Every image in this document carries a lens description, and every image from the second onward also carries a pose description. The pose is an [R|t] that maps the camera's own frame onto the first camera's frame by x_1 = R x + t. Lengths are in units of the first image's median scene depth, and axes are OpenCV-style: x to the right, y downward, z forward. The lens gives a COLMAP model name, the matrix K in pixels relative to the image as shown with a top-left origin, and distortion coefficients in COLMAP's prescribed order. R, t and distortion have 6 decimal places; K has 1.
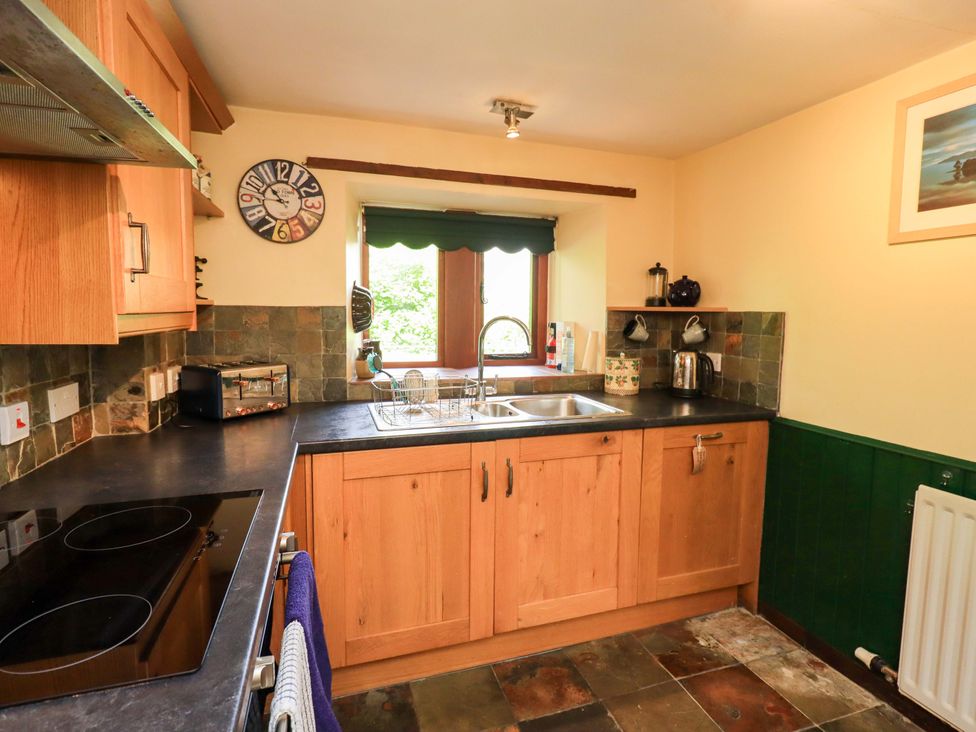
lens RADIAL K [[507.3, 0, 494.5], [0, 507.3, 361.7], [0, 0, 1]] dist [0.007449, -0.004542]
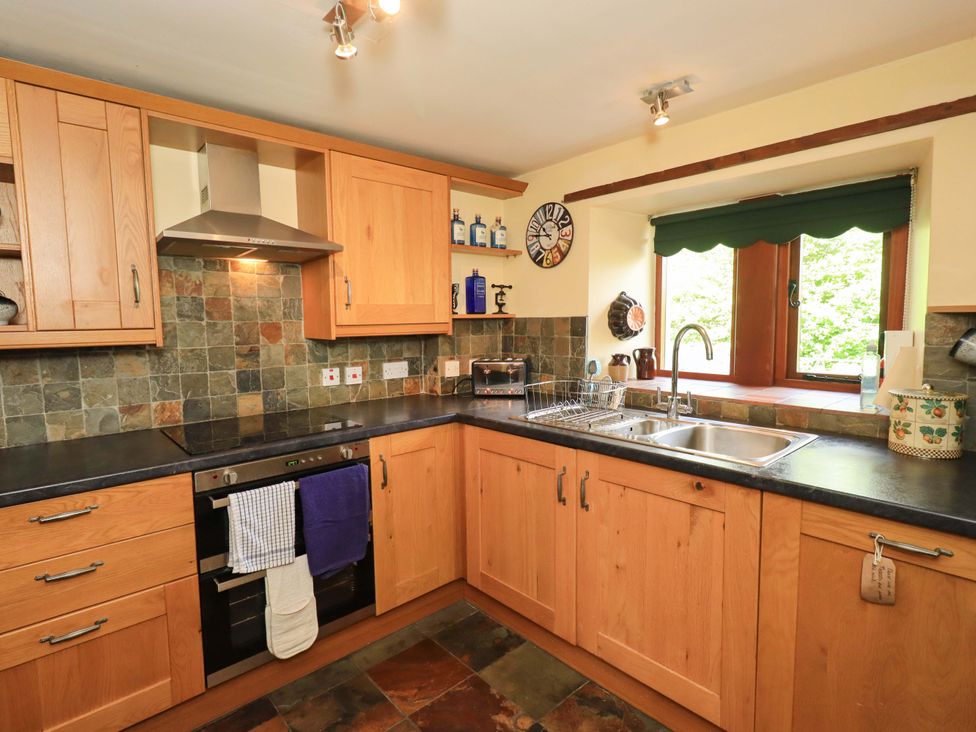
lens RADIAL K [[507.3, 0, 491.8], [0, 507.3, 361.8], [0, 0, 1]] dist [0.007449, -0.004542]
pose [[0.409963, 0.063049, -0.909921, 0.706413], [-0.075482, 0.996531, 0.035042, -0.032738], [0.908974, 0.054316, 0.413300, 0.360041]]
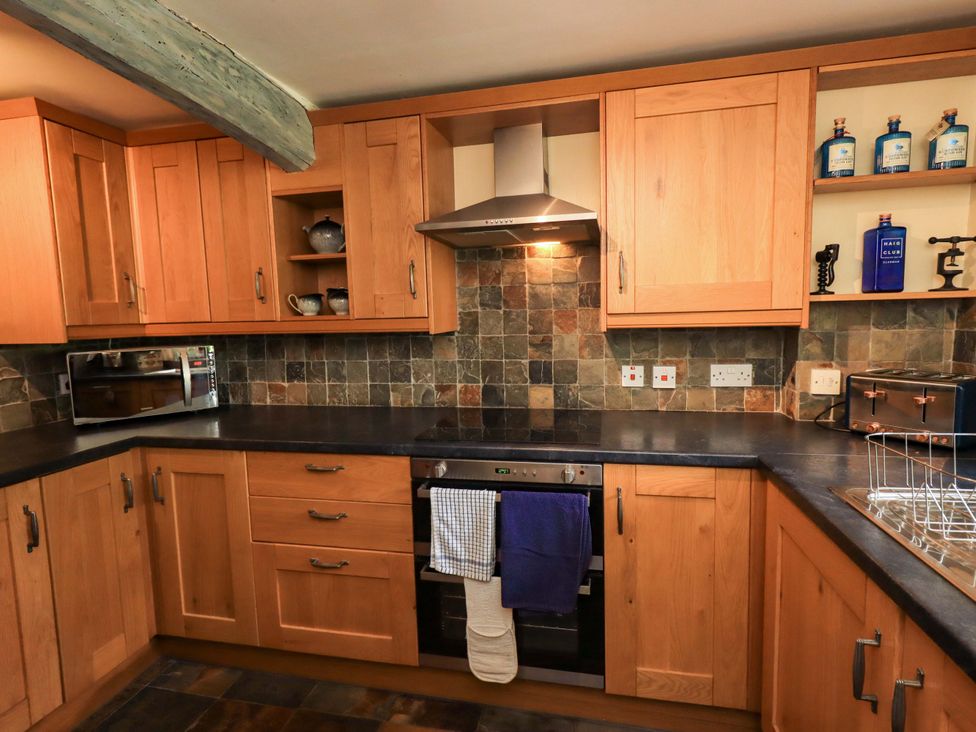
lens RADIAL K [[507.3, 0, 491.5], [0, 507.3, 361.3], [0, 0, 1]] dist [0.007449, -0.004542]
pose [[-0.503626, 0.086240, -0.859607, 0.448154], [-0.067355, 0.988057, 0.138589, -0.072181], [0.861292, 0.127696, -0.491802, 0.749183]]
